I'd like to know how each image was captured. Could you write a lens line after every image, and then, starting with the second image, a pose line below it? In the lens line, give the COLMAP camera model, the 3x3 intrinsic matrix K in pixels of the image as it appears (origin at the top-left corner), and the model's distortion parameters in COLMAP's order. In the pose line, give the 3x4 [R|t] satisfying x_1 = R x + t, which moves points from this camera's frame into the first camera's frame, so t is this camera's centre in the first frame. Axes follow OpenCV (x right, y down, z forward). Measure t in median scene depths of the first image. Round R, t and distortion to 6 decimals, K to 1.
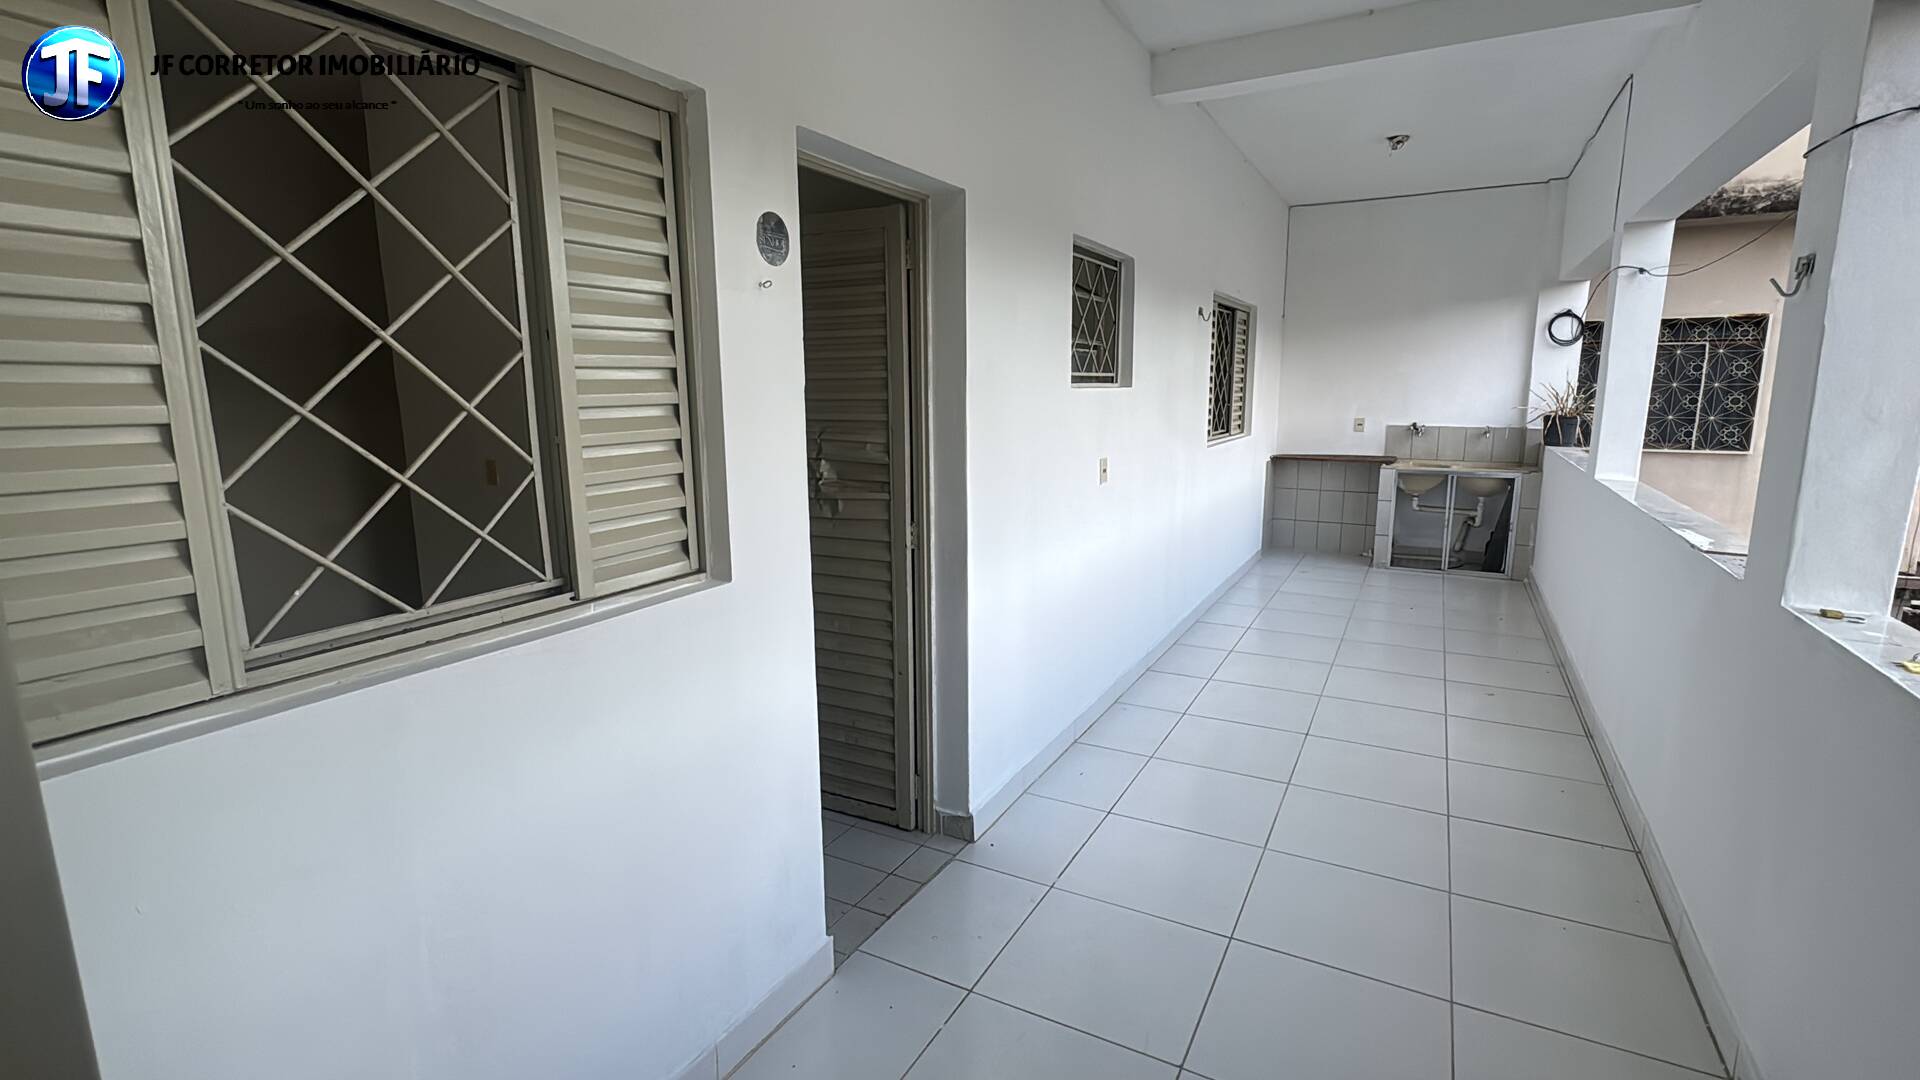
lens RADIAL K [[877.9, 0, 960.4], [0, 877.9, 539.9], [0, 0, 1]] dist [-0.000387, 0.000395]
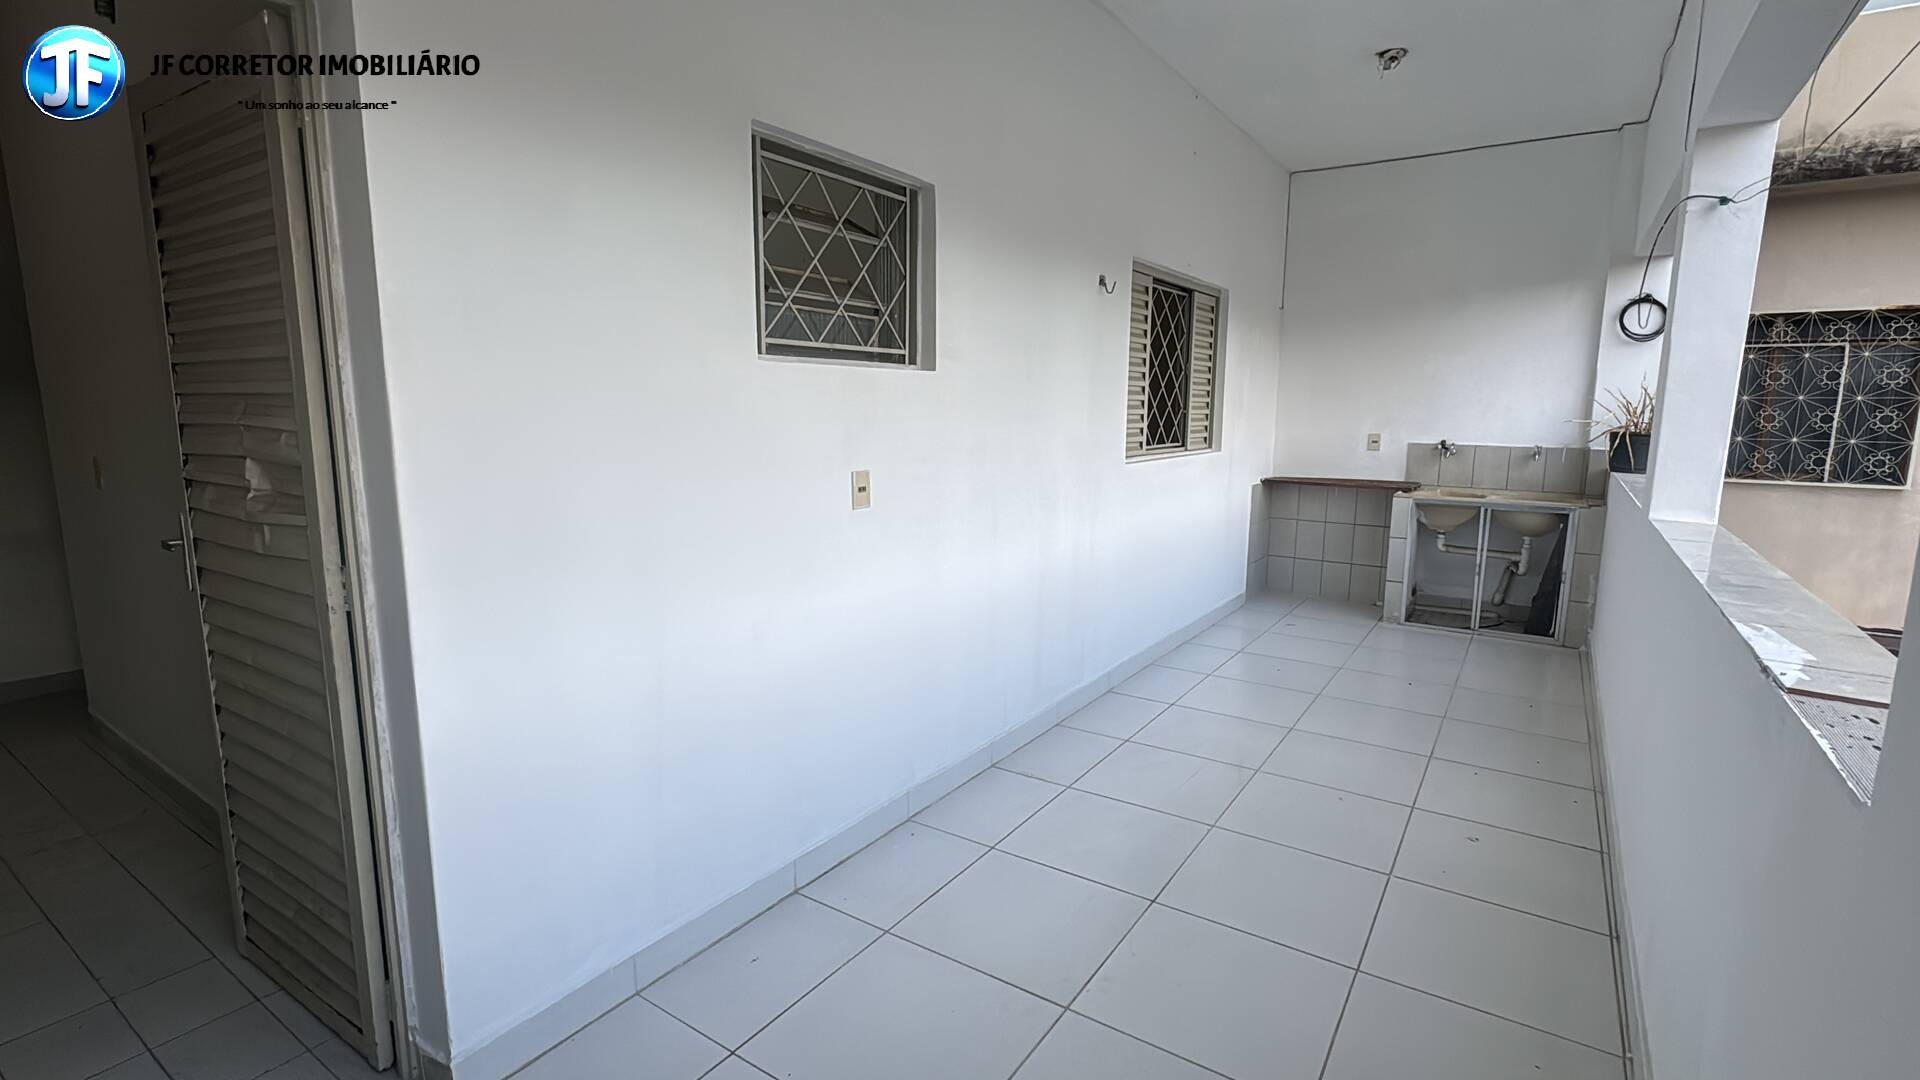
lens RADIAL K [[877.9, 0, 959.2], [0, 877.9, 540.8], [0, 0, 1]] dist [-0.000387, 0.000395]
pose [[0.995394, 0.027568, -0.091820, 0.165647], [-0.029474, 0.999376, -0.019471, -0.015291], [0.091226, 0.022088, 0.995585, 0.182236]]
